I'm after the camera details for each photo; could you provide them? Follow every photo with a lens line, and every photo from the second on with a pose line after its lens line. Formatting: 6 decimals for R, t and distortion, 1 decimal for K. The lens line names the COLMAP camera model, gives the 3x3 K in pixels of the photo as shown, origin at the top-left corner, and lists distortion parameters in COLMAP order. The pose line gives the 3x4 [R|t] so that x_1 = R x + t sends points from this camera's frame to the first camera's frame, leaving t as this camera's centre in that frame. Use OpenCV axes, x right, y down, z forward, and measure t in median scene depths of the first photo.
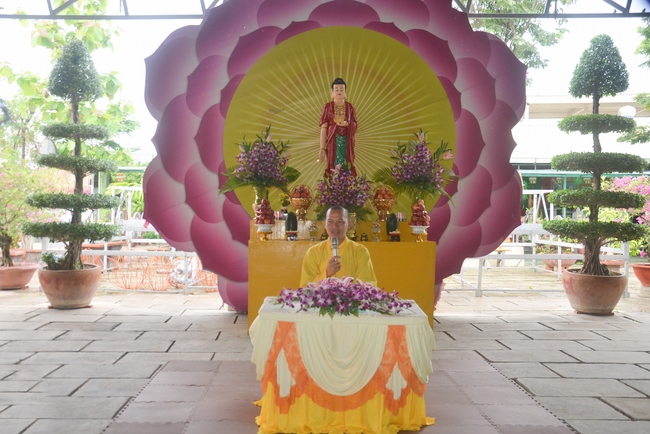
lens RADIAL K [[673.9, 0, 325.2], [0, 673.9, 217.0], [0, 0, 1]] dist [0.000946, 0.000506]
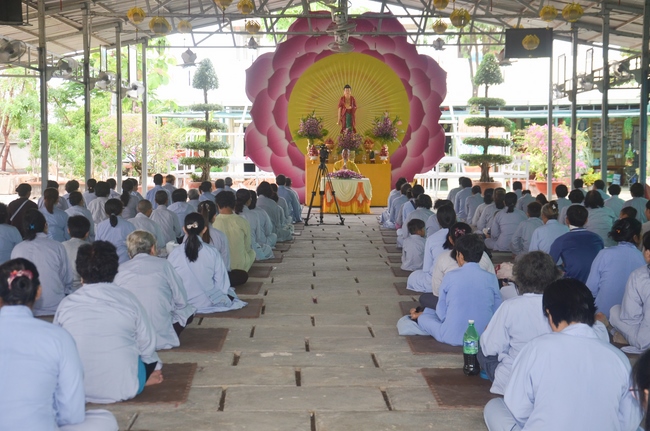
lens RADIAL K [[1087.8, 0, 324.5], [0, 1087.8, 215.0], [0, 0, 1]] dist [0.302639, 0.054110]
pose [[0.999757, -0.006734, -0.020969, 0.015965], [0.007800, 0.998659, 0.051184, 0.016904], [0.020596, -0.051335, 0.998469, -2.106924]]
